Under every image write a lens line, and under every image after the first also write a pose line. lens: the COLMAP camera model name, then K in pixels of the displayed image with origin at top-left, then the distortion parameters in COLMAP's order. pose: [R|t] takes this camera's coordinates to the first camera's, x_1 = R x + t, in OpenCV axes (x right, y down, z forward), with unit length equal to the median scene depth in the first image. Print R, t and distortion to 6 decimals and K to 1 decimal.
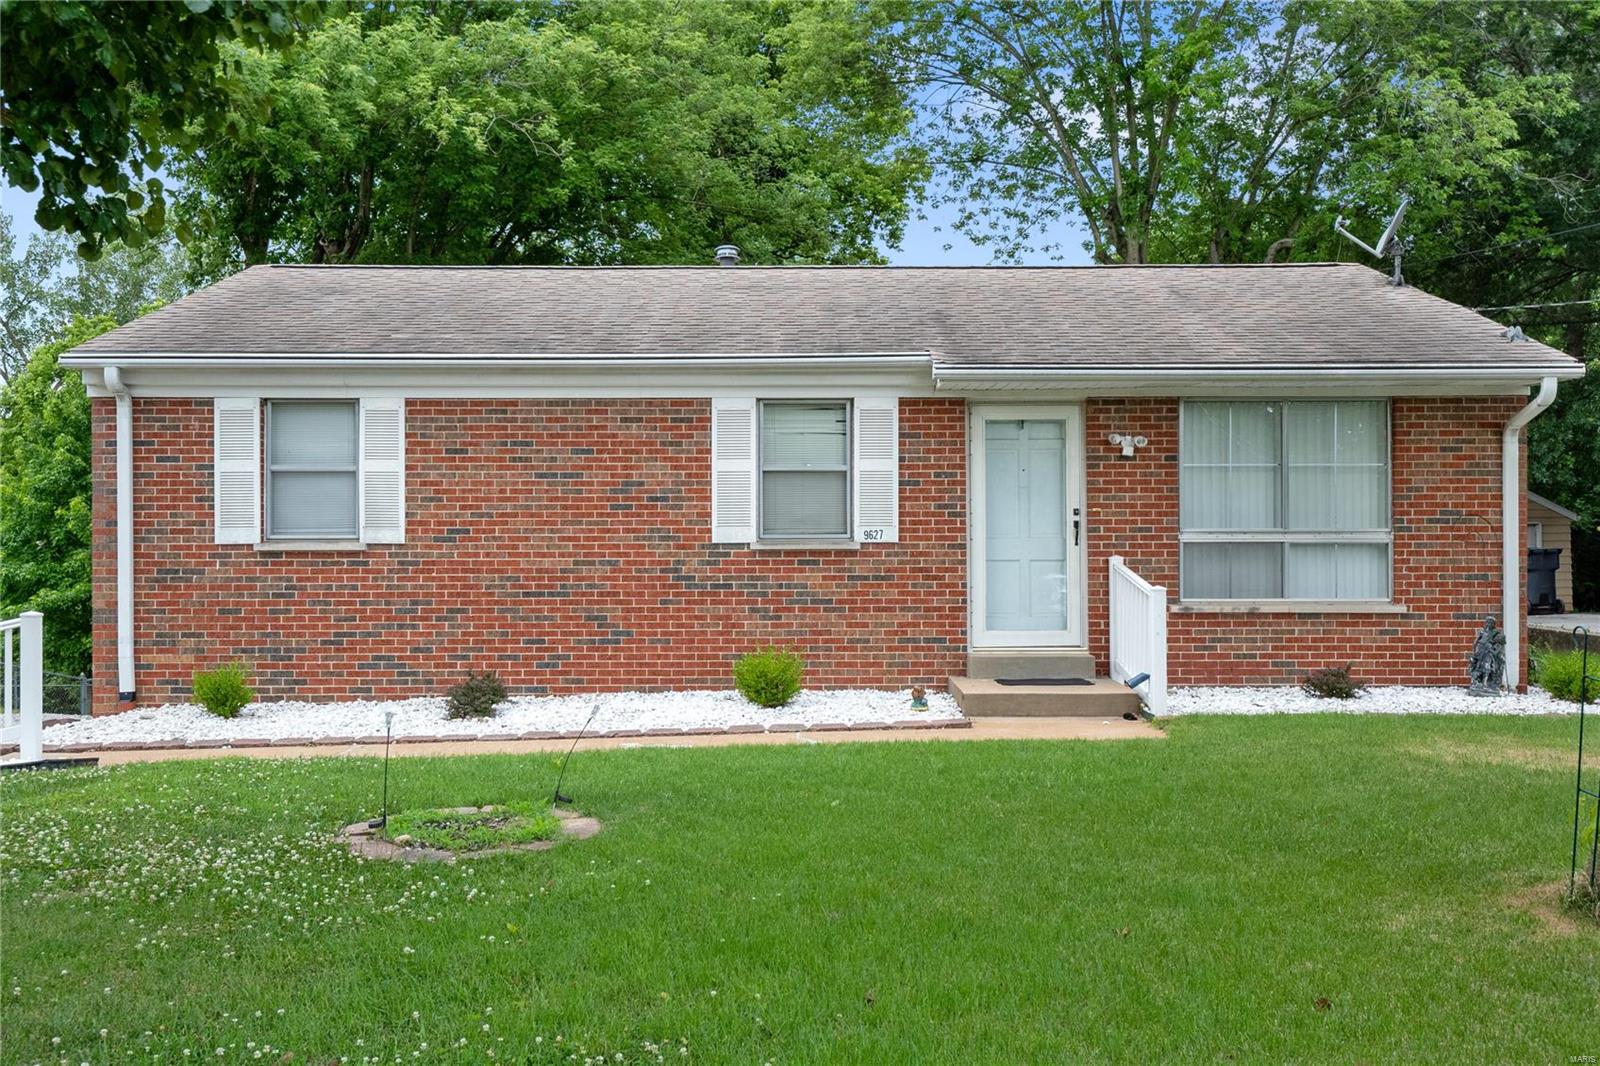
lens RADIAL K [[1624.6, 0, 800.3], [0, 1624.6, 547.1], [0, 0, 1]] dist [0.056261, 0.000000]
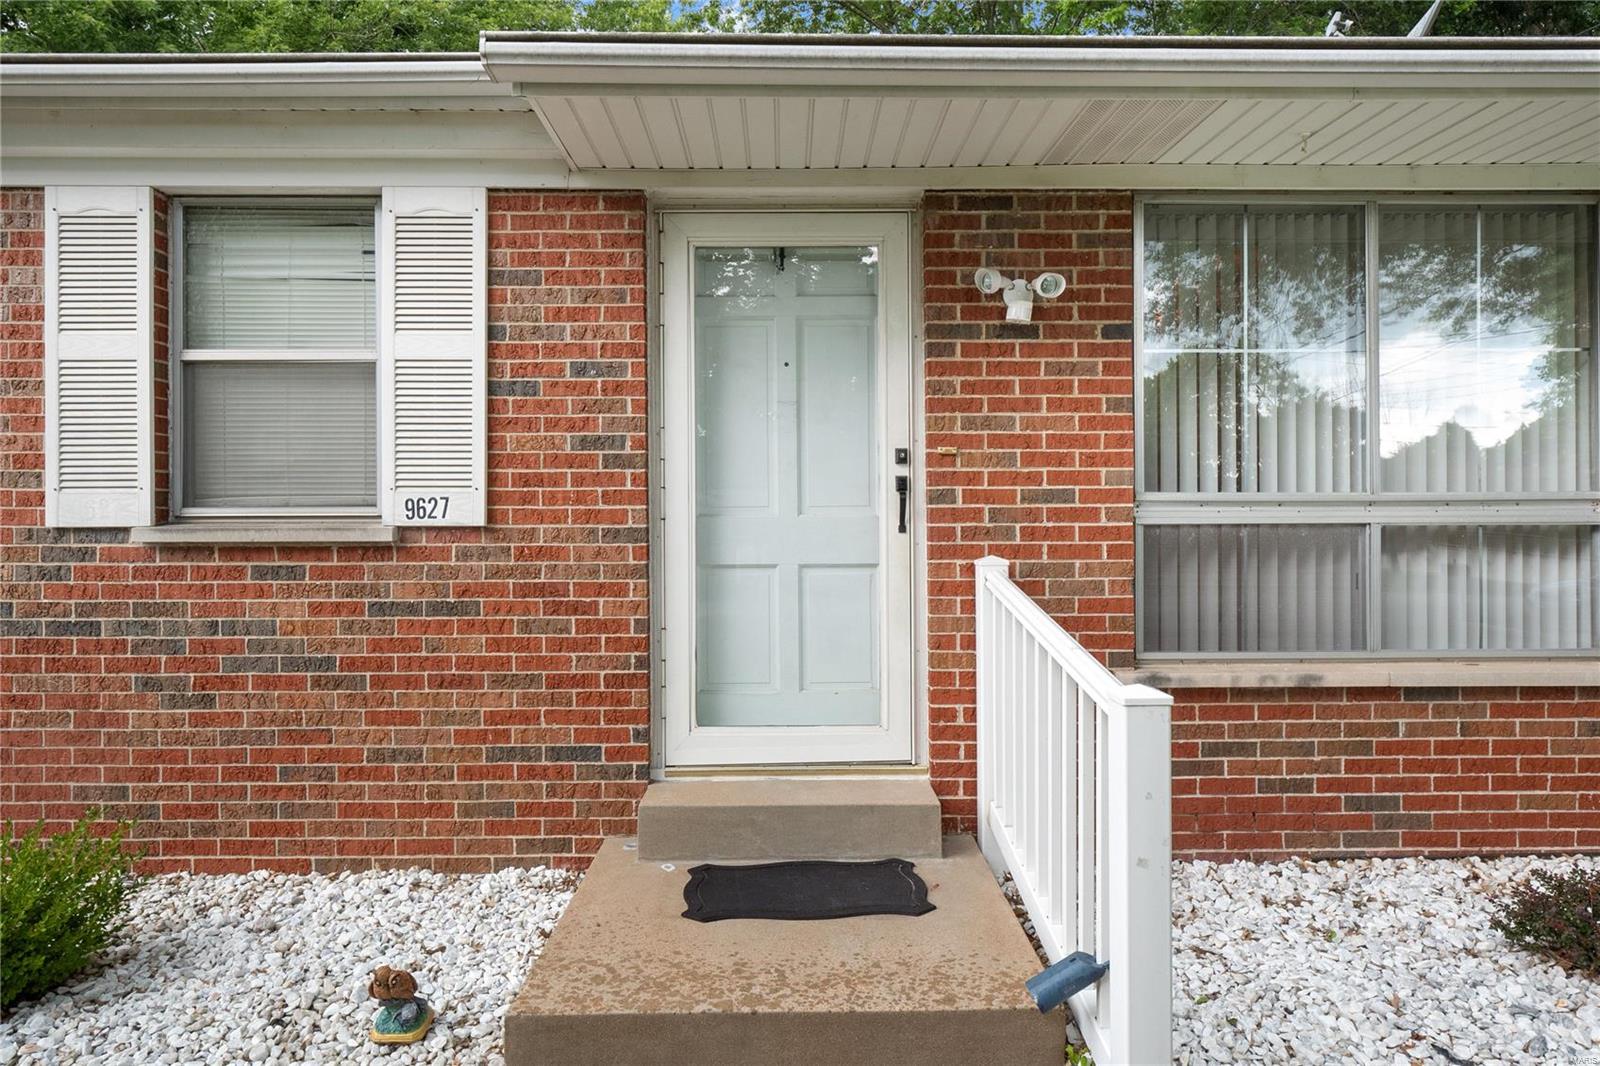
lens RADIAL K [[978.0, 0, 806.1], [0, 978.0, 524.0], [0, 0, 1]] dist [0.000569, 0.000434]
pose [[0.999991, -0.001010, 0.004121, 0.143514], [0.001010, 0.999999, 0.000122, -0.003326], [-0.004122, -0.000118, 0.999991, 0.740296]]
